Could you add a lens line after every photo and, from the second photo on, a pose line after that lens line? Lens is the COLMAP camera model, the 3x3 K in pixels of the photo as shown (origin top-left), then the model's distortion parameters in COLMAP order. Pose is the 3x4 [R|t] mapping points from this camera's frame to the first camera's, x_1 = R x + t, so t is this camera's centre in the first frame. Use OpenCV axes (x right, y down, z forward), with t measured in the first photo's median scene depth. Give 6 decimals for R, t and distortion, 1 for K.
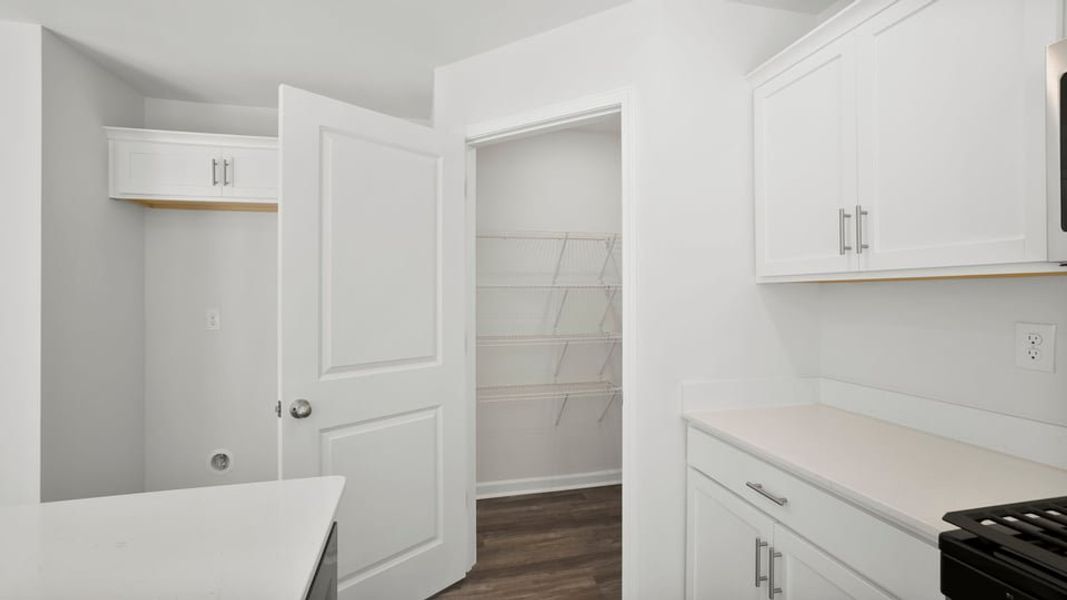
lens RADIAL K [[458.1, 0, 549.1], [0, 458.1, 296.0], [0, 0, 1]] dist [-0.017634, -0.000340]
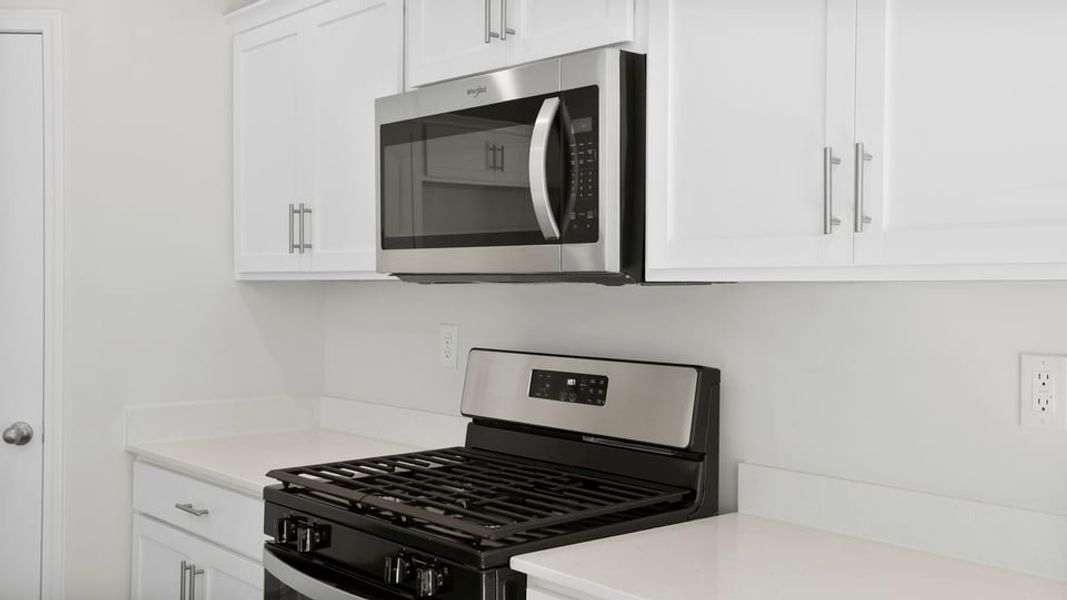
lens RADIAL K [[1011.3, 0, 537.9], [0, 1011.3, 306.4], [0, 0, 1]] dist [0.057786, 0.000000]
pose [[0.890358, 0.003476, 0.455249, 0.152075], [-0.009502, 0.999895, 0.010949, -0.009158], [-0.455163, -0.014074, 0.890297, -1.113887]]
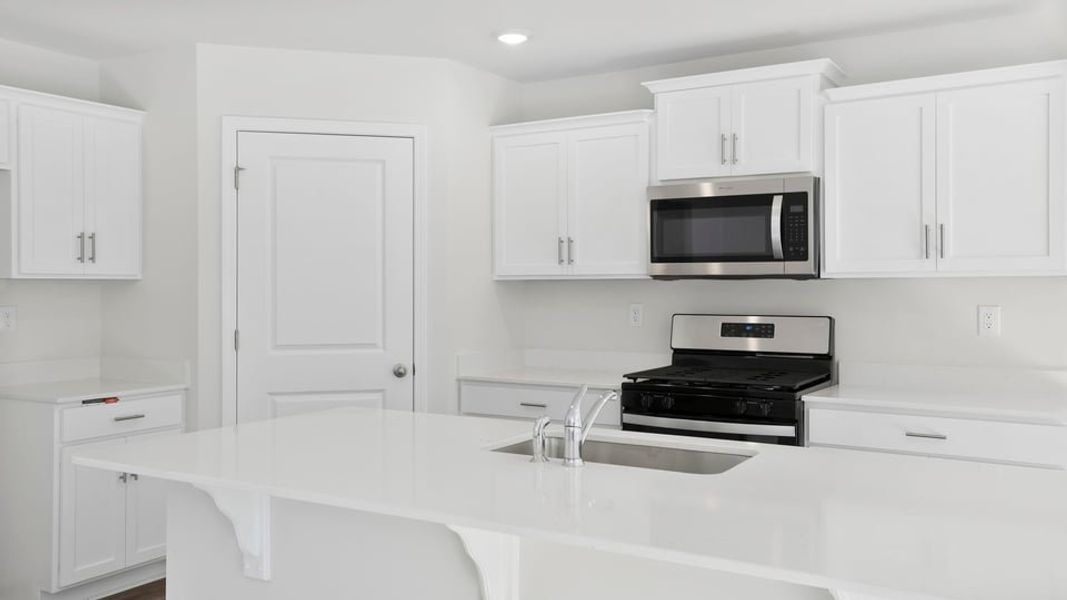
lens RADIAL K [[881.8, 0, 516.4], [0, 881.8, 290.2], [0, 0, 1]] dist [0.054862, 0.016680]
pose [[0.728310, 0.001145, 0.685246, -1.754595], [0.002033, 0.999991, -0.003832, 0.017527], [-0.685244, 0.004183, 0.728301, -1.303478]]
